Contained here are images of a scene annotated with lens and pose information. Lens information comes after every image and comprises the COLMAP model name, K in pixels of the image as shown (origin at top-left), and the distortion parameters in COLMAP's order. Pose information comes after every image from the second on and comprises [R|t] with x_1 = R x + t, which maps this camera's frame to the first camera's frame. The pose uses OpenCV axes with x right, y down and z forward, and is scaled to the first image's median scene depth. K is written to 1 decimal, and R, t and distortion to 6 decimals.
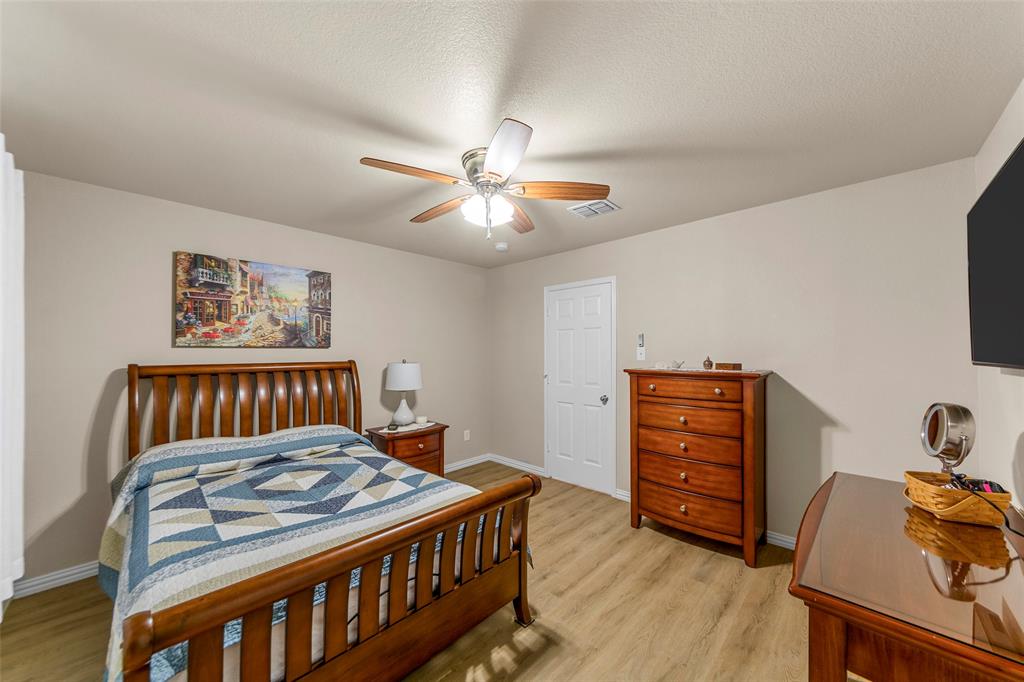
lens RADIAL K [[371.4, 0, 509.8], [0, 371.4, 355.3], [0, 0, 1]] dist [-0.009759, -0.000005]
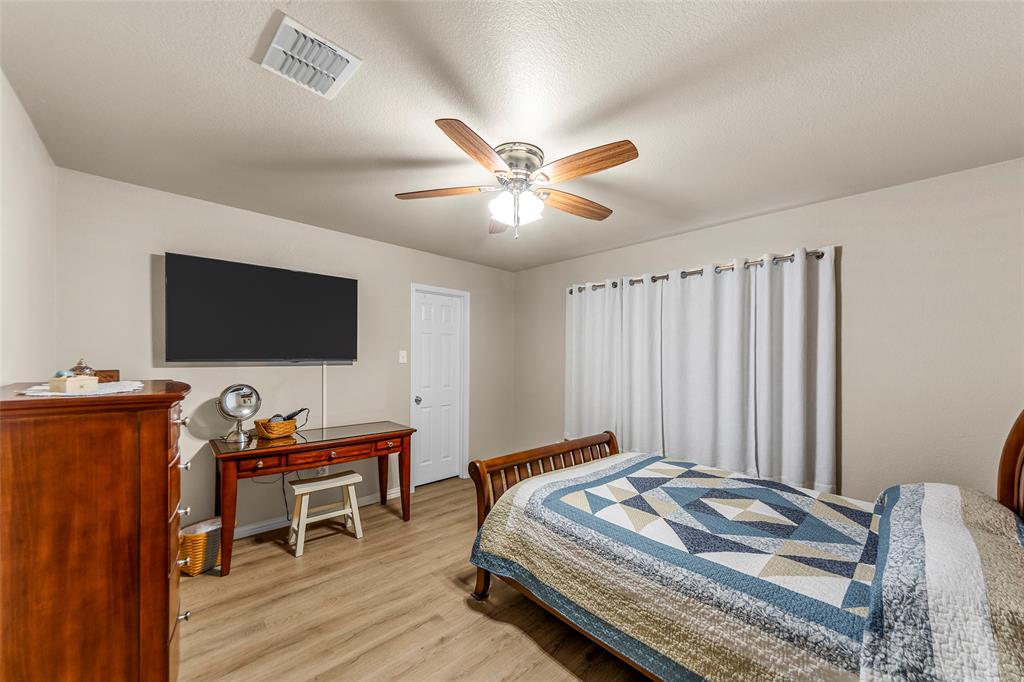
lens RADIAL K [[371.4, 0, 509.8], [0, 371.4, 355.3], [0, 0, 1]] dist [-0.009759, -0.000005]
pose [[-0.999019, -0.009358, 0.043291, -0.086075], [-0.009460, 0.999953, -0.002159, -0.007470], [-0.043269, -0.002566, -0.999060, 1.962232]]
